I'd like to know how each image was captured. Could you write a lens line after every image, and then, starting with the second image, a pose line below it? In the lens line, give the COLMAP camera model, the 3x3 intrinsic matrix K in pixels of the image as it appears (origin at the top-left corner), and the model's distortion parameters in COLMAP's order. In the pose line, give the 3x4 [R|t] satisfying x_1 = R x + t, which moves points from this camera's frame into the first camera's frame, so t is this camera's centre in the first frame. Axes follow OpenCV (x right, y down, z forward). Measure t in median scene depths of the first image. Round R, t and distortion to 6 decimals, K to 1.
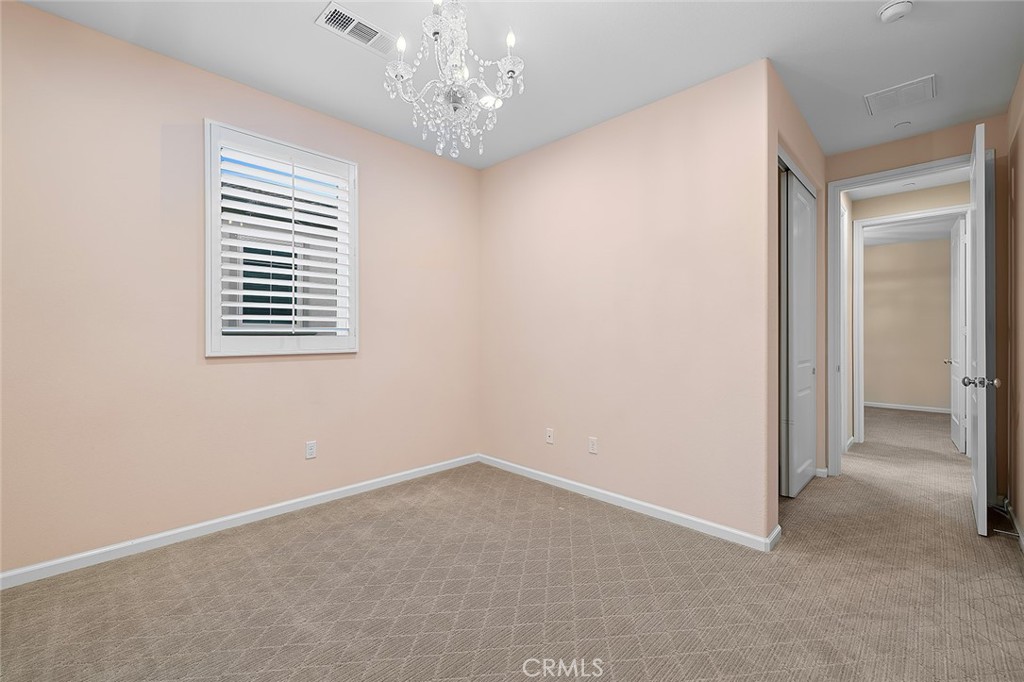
lens RADIAL K [[445.3, 0, 511.0], [0, 445.3, 331.7], [0, 0, 1]] dist [-0.002649, -0.000579]
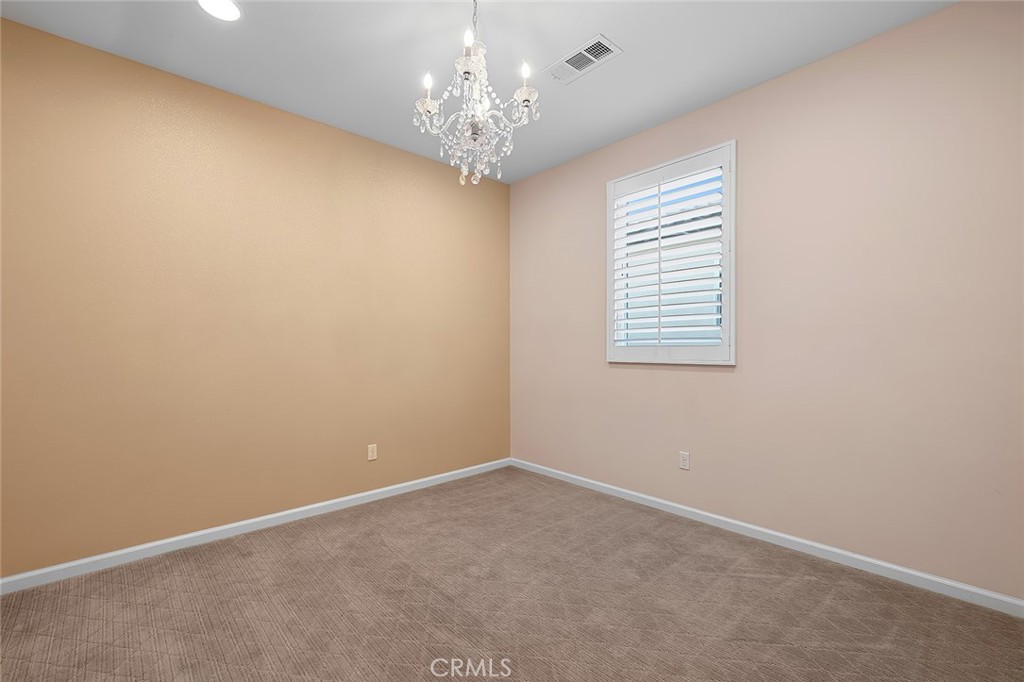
lens RADIAL K [[445.3, 0, 509.6], [0, 445.3, 351.2], [0, 0, 1]] dist [-0.002649, -0.000579]
pose [[-0.077060, 0.008089, -0.996994, 0.598195], [0.005260, 0.999956, 0.007707, 0.012887], [0.997013, -0.004650, -0.077099, 0.724283]]
